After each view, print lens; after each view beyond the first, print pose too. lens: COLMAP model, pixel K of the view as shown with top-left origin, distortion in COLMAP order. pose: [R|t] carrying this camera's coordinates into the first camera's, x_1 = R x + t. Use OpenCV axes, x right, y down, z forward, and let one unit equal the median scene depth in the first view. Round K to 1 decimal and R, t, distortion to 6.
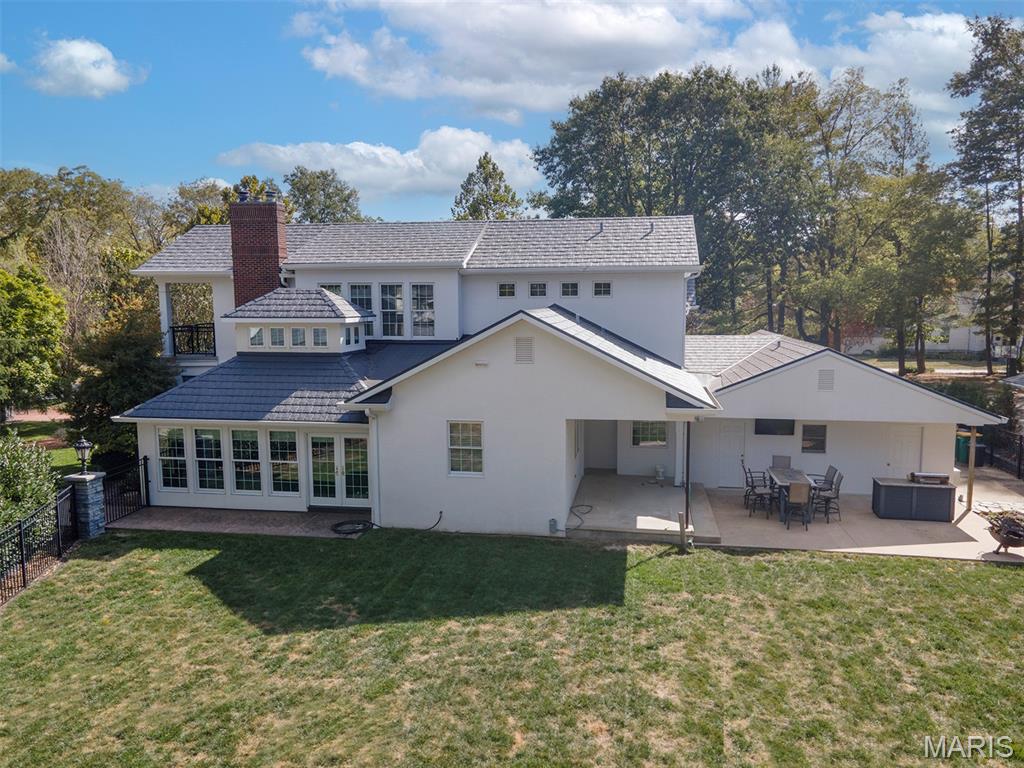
lens RADIAL K [[755.4, 0, 513.8], [0, 755.4, 387.4], [0, 0, 1]] dist [0.004530, 0.010867]
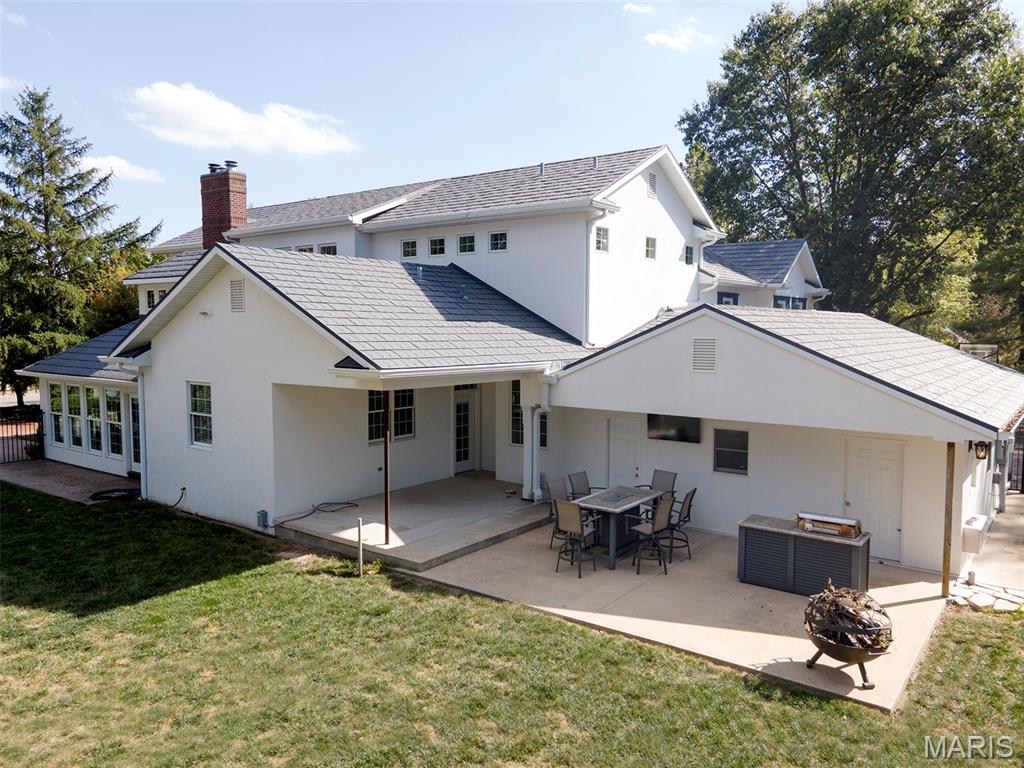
lens RADIAL K [[755.4, 0, 513.8], [0, 755.4, 387.4], [0, 0, 1]] dist [0.004530, 0.010867]
pose [[0.898340, 0.046893, -0.436790, 0.623689], [-0.062113, 0.997856, -0.020619, 0.046531], [0.434887, 0.045653, 0.899327, 0.399852]]
